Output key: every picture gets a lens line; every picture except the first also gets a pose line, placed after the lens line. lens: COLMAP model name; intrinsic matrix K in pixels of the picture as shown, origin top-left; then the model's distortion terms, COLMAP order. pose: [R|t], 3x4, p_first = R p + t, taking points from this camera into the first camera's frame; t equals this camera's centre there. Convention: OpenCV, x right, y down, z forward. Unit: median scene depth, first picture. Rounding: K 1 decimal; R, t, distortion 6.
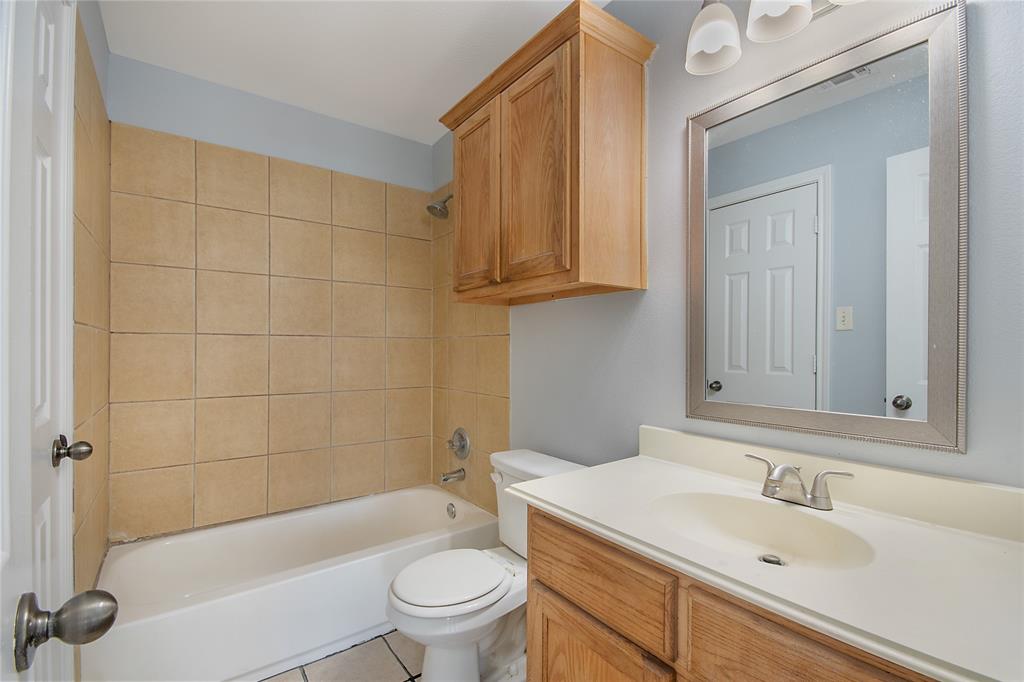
lens RADIAL K [[454.7, 0, 508.7], [0, 454.7, 346.3], [0, 0, 1]] dist [0.003677, -0.001956]
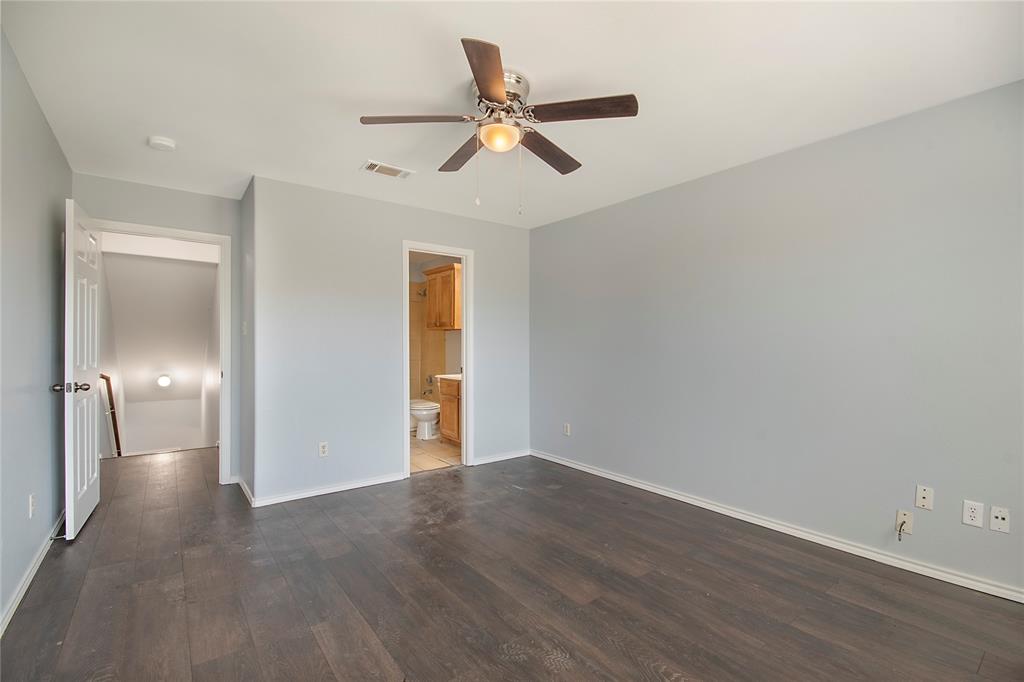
lens RADIAL K [[454.7, 0, 504.4], [0, 454.7, 343.7], [0, 0, 1]] dist [0.003677, -0.001956]
pose [[0.999970, -0.001398, 0.007597, 0.383263], [0.001416, 0.999996, -0.002342, 0.003049], [-0.007594, 0.002353, 0.999968, -2.092632]]
